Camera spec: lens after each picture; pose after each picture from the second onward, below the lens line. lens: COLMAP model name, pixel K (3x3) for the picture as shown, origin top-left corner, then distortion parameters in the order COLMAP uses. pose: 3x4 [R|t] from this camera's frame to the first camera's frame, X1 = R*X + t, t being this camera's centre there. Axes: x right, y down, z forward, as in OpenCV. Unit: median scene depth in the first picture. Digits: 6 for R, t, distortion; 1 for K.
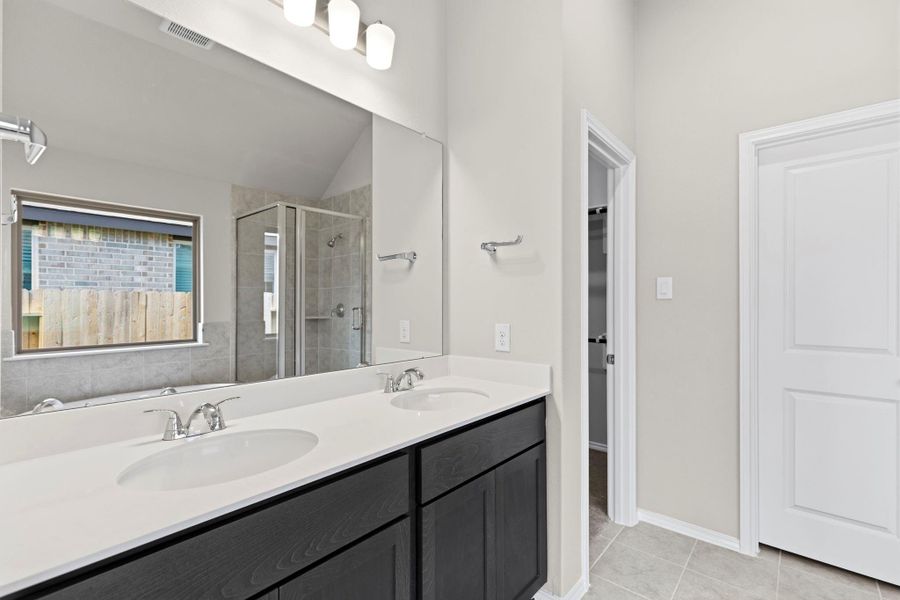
lens RADIAL K [[403.4, 0, 448.6], [0, 403.4, 304.3], [0, 0, 1]] dist [0.006597, -0.001392]
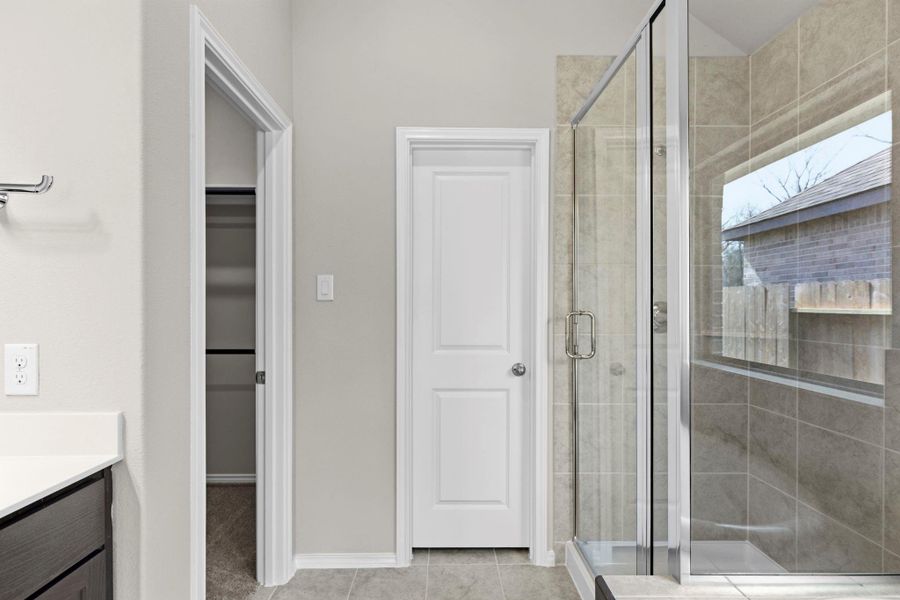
lens RADIAL K [[403.4, 0, 448.6], [0, 403.4, 304.3], [0, 0, 1]] dist [0.006597, -0.001392]
pose [[0.748355, 0.005699, 0.663274, 0.179015], [-0.001986, 0.999978, -0.006351, -0.000059], [-0.663296, 0.003435, 0.748349, 0.206718]]
